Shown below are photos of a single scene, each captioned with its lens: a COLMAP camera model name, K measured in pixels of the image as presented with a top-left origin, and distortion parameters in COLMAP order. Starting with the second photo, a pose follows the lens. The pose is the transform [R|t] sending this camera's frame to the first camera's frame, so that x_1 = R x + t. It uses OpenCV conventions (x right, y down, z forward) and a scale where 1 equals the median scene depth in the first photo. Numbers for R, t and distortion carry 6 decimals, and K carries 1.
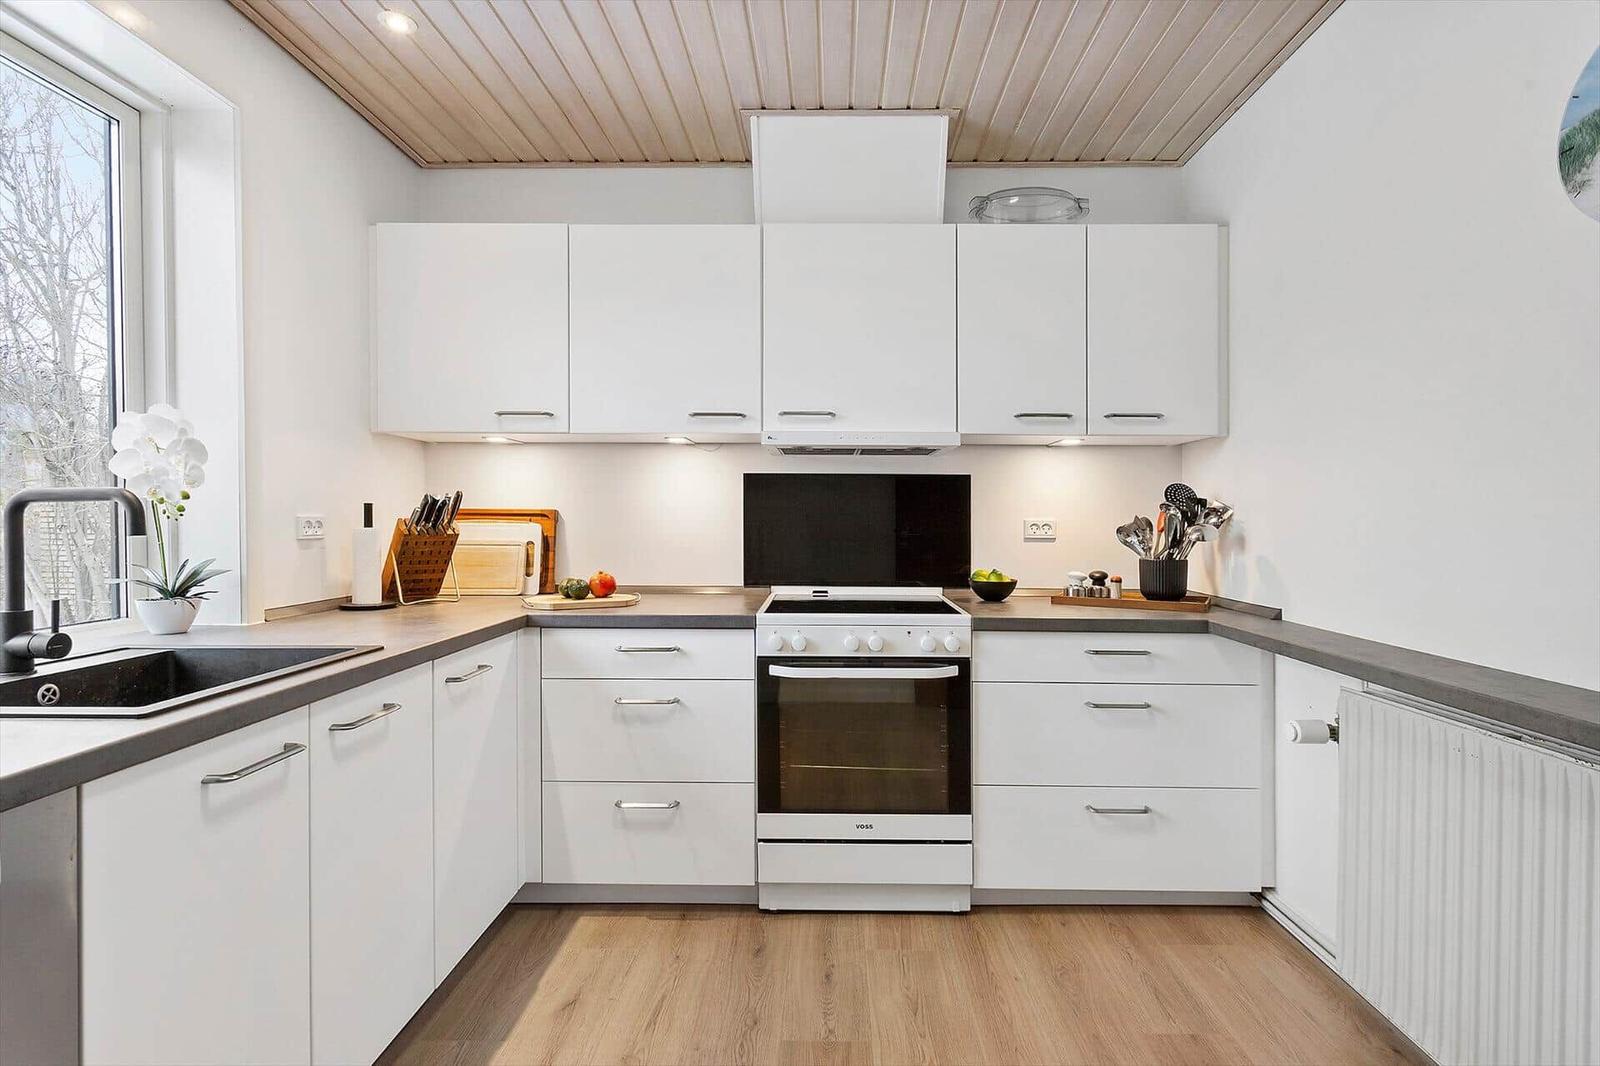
lens RADIAL K [[789.2, 0, 723.4], [0, 789.2, 519.2], [0, 0, 1]] dist [0.011490, 0.000321]
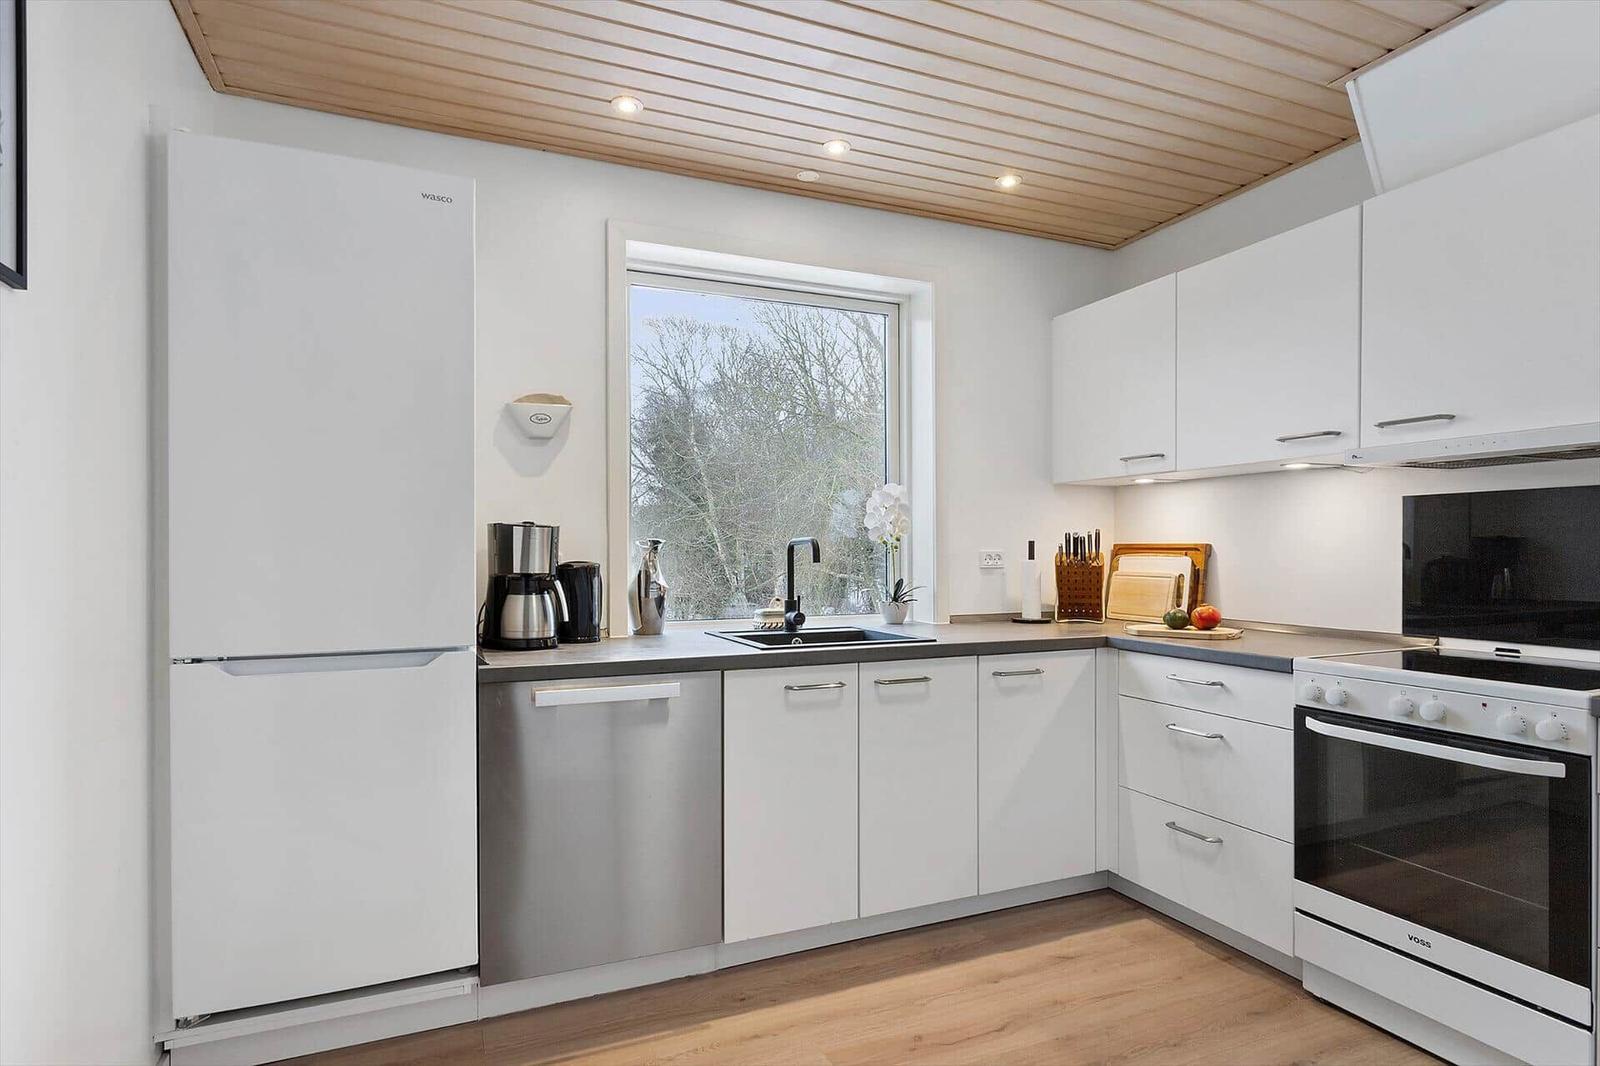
lens RADIAL K [[819.0, 0, 799.1], [0, 819.0, 548.5], [0, 0, 1]] dist [-0.001272, 0.001037]
pose [[0.428933, -0.008040, -0.903301, 0.579419], [0.002397, 0.999967, -0.007763, 0.001401], [0.903333, 0.001165, 0.428938, 0.079523]]
